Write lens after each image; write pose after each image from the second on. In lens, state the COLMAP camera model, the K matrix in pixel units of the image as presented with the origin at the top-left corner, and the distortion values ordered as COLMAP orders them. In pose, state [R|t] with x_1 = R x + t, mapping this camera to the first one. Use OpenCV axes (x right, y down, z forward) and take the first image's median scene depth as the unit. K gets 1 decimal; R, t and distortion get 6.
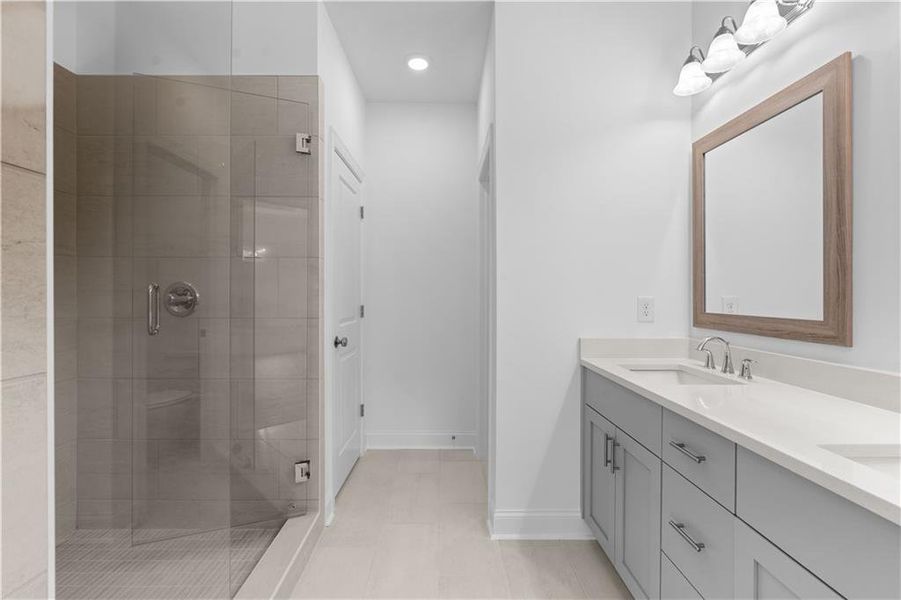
lens RADIAL K [[394.5, 0, 451.5], [0, 394.5, 294.8], [0, 0, 1]] dist [-0.000703, 0.000702]
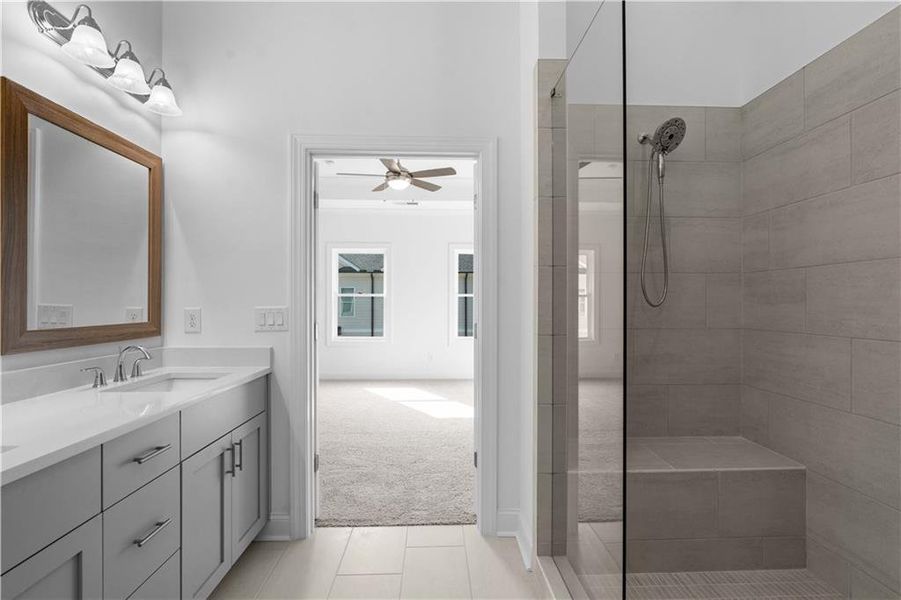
lens RADIAL K [[403.2, 0, 450.5], [0, 403.2, 300.0], [0, 0, 1]] dist [-0.001918, 0.000109]
pose [[-0.999498, -0.002424, -0.031582, -0.132009], [-0.002301, 0.999990, -0.003923, -0.012216], [0.031591, -0.003848, -0.999493, 2.073233]]
